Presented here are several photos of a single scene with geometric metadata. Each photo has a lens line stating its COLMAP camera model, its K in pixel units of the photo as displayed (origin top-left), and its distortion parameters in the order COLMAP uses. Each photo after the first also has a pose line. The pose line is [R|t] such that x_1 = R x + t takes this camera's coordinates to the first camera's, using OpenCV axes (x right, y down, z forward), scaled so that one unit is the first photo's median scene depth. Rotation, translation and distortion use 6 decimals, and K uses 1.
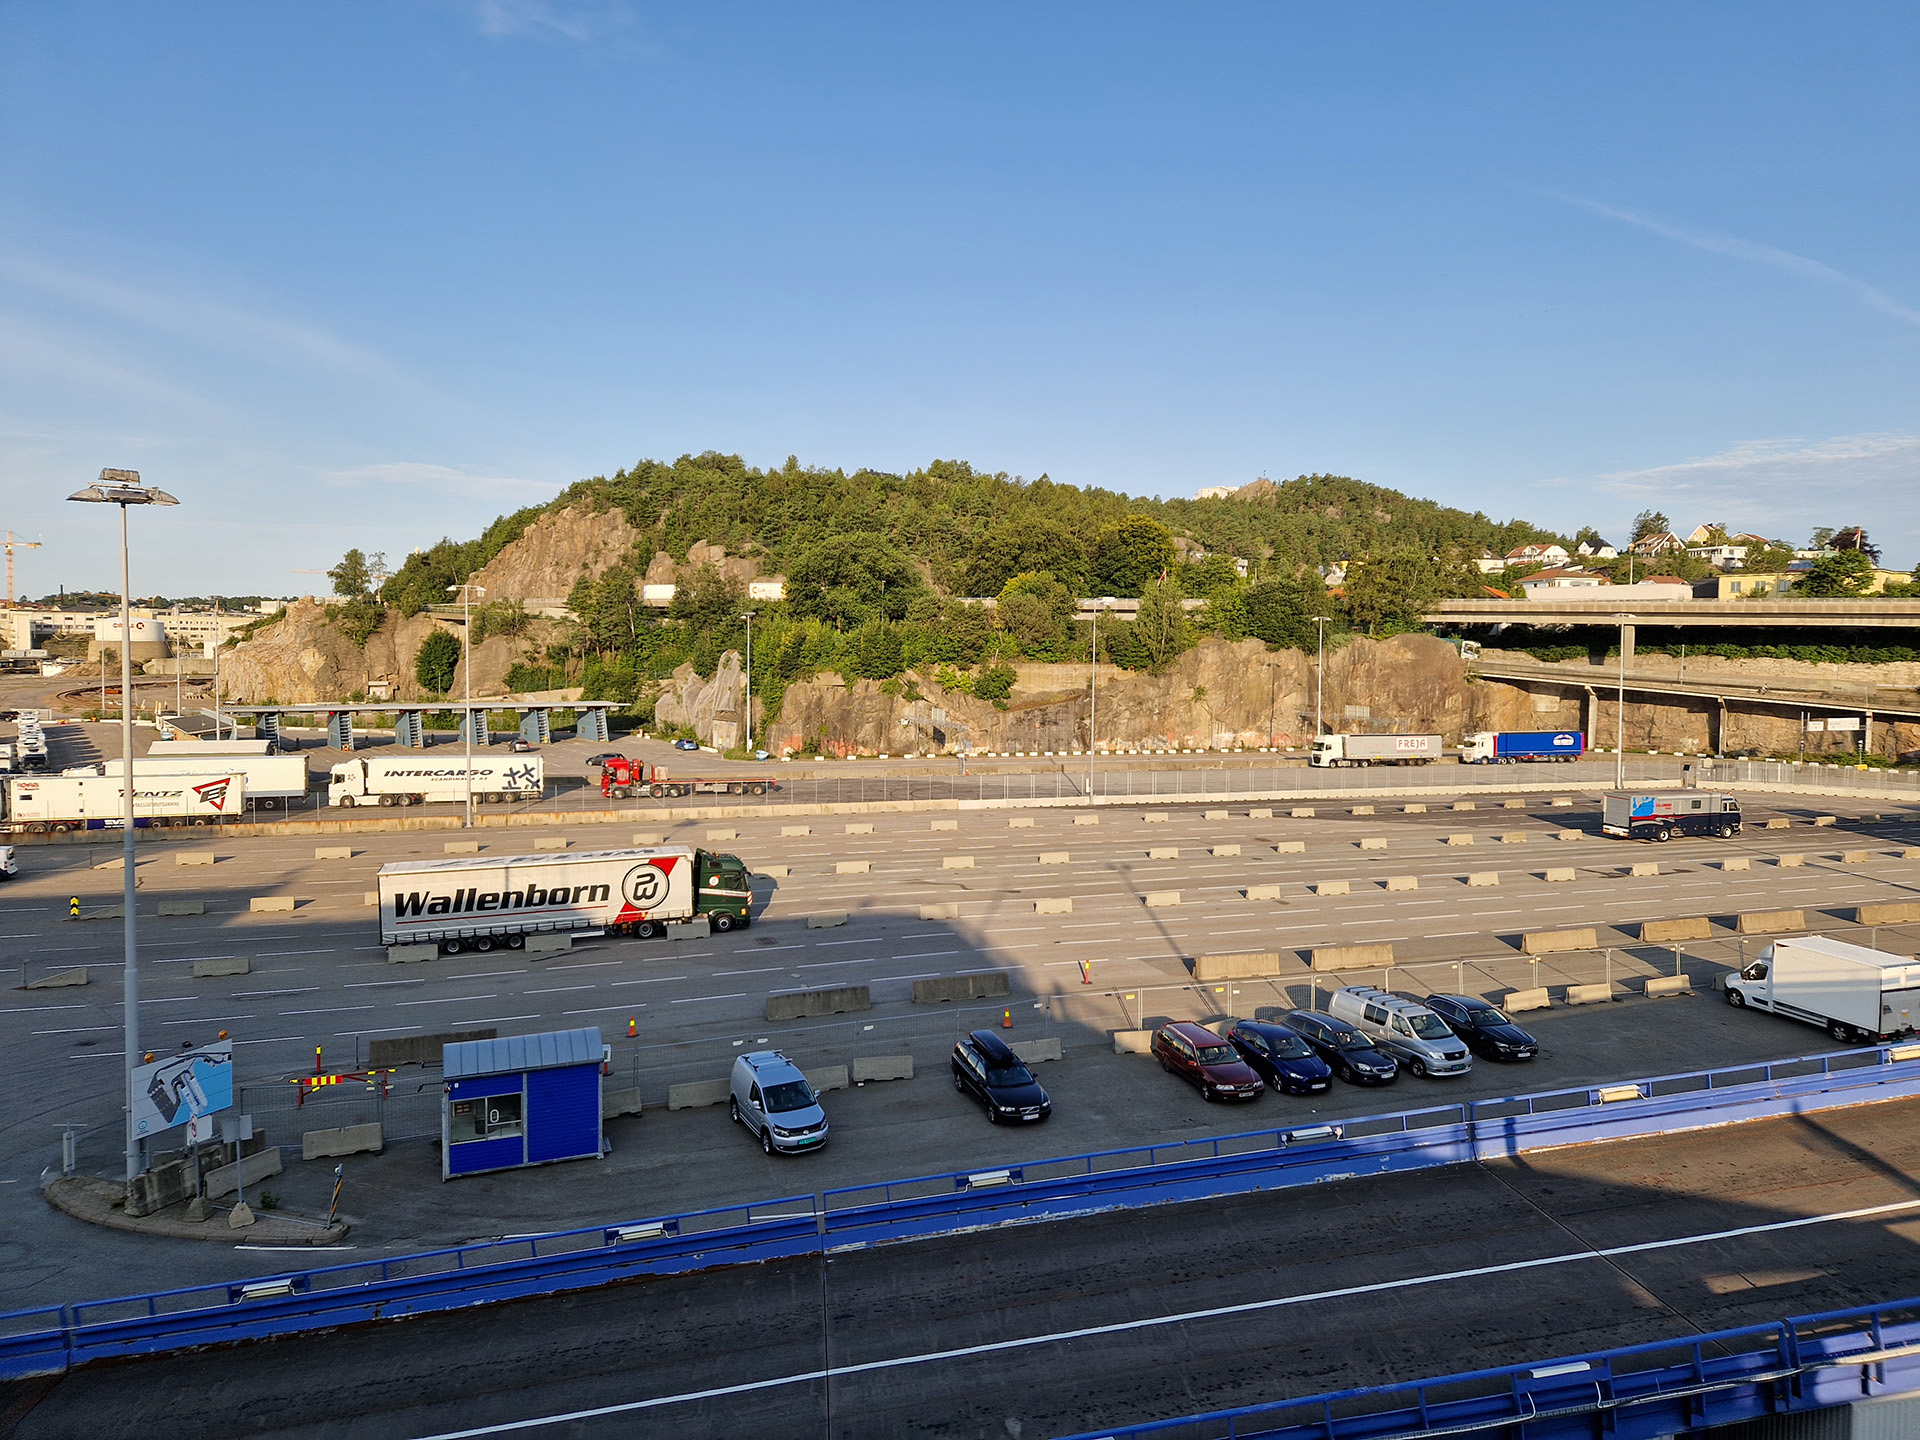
lens RADIAL K [[1297.2, 0, 962.0], [0, 1297.2, 708.0], [0, 0, 1]] dist [0.087305, -0.074129]
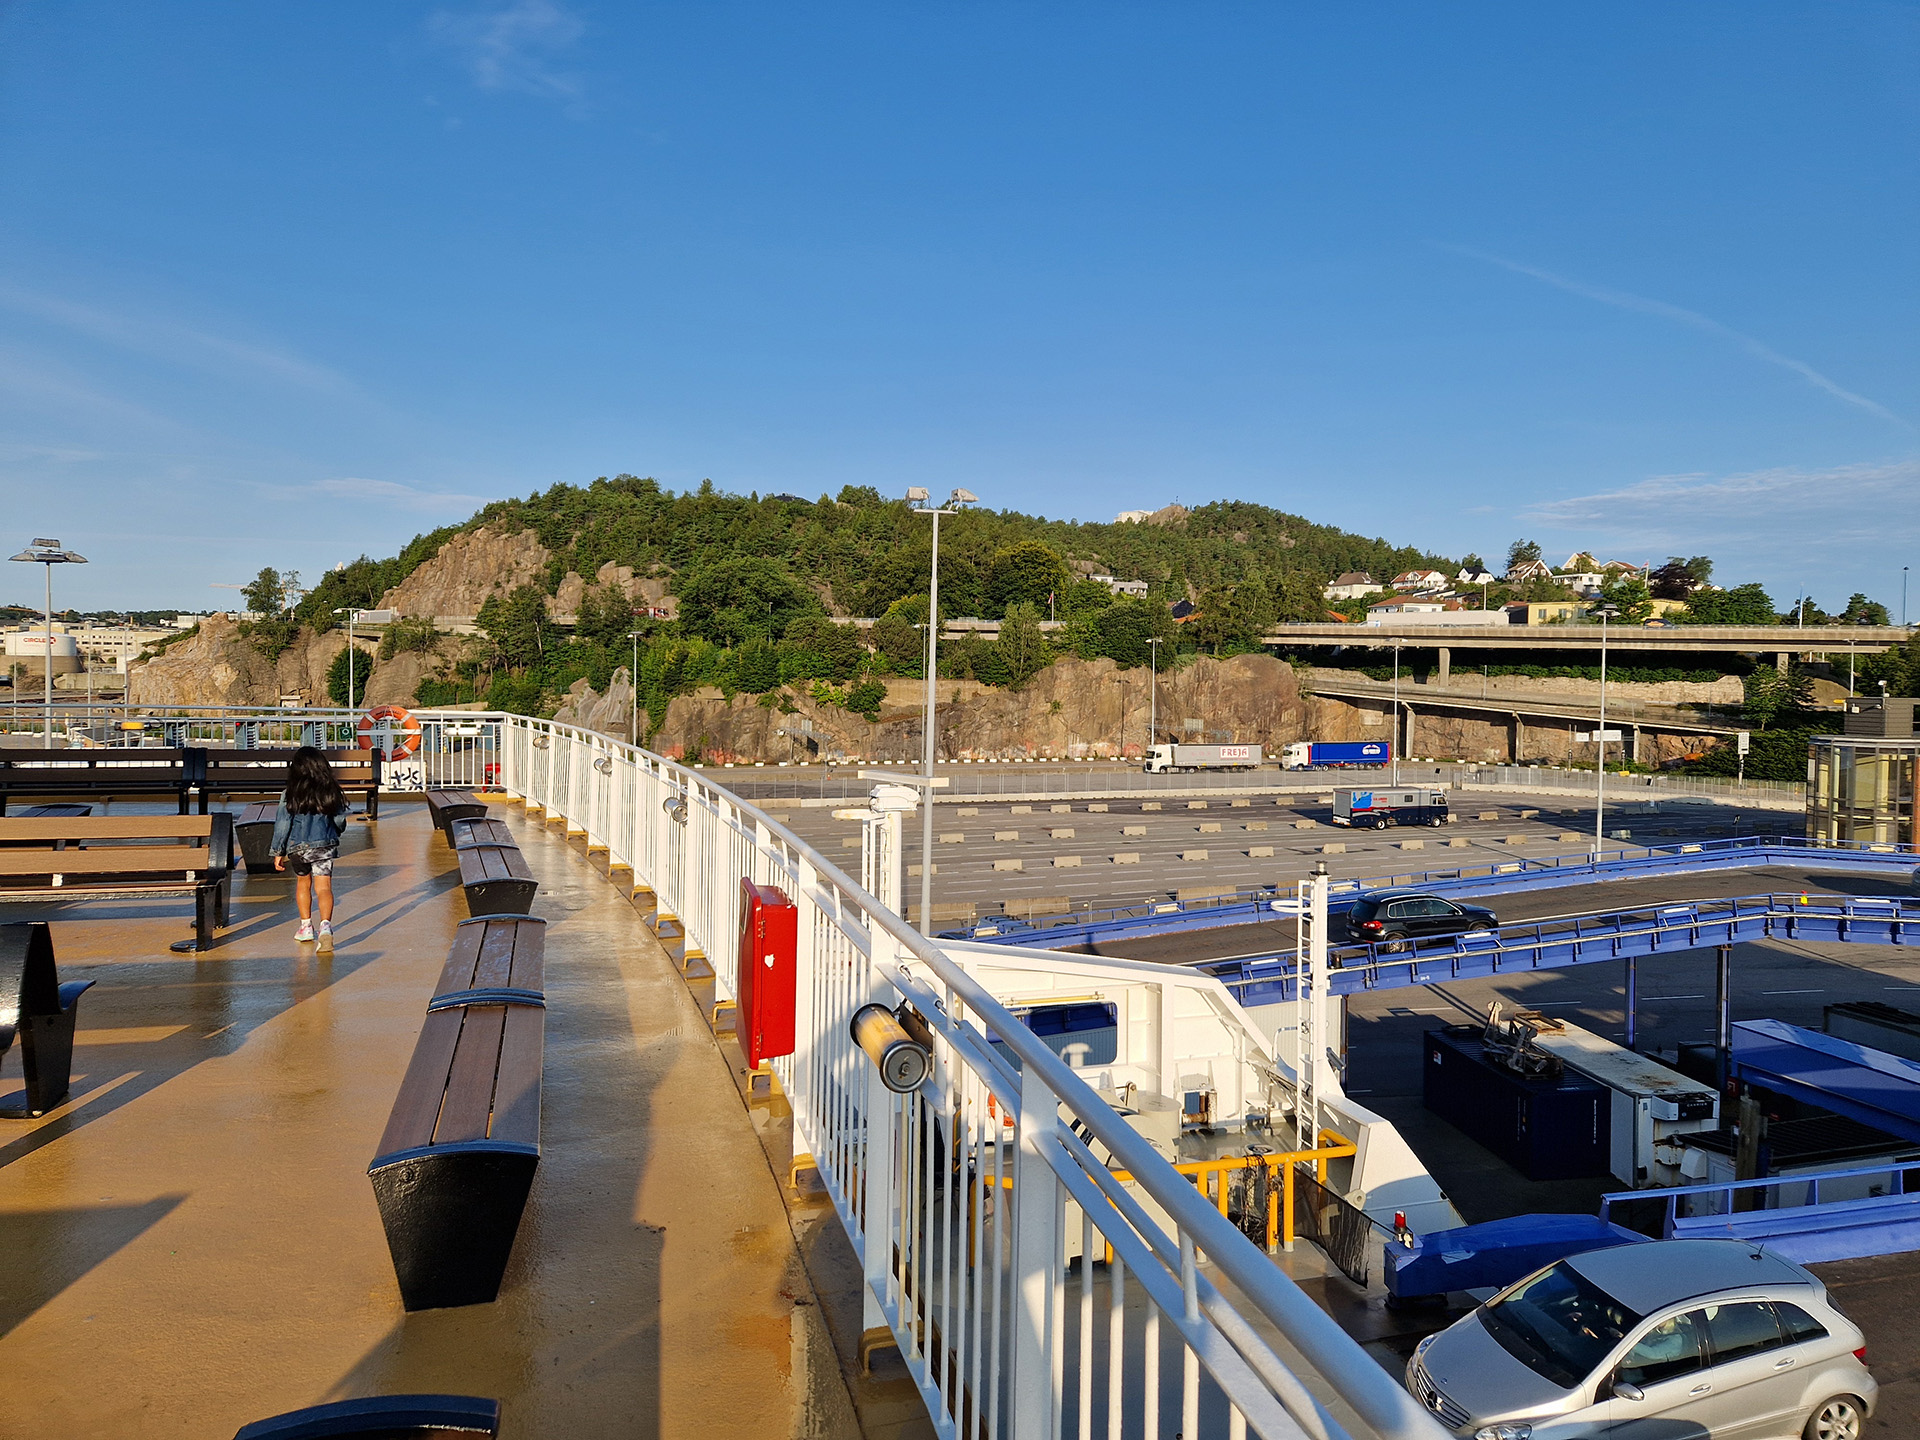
lens RADIAL K [[1297.5, 0, 969.1], [0, 1297.5, 701.9], [0, 0, 1]] dist [0.087830, -0.070200]
pose [[0.998754, 0.002454, 0.049845, 0.057280], [-0.001546, 0.999832, -0.018259, 0.004468], [-0.049881, 0.018160, 0.998590, -0.095150]]
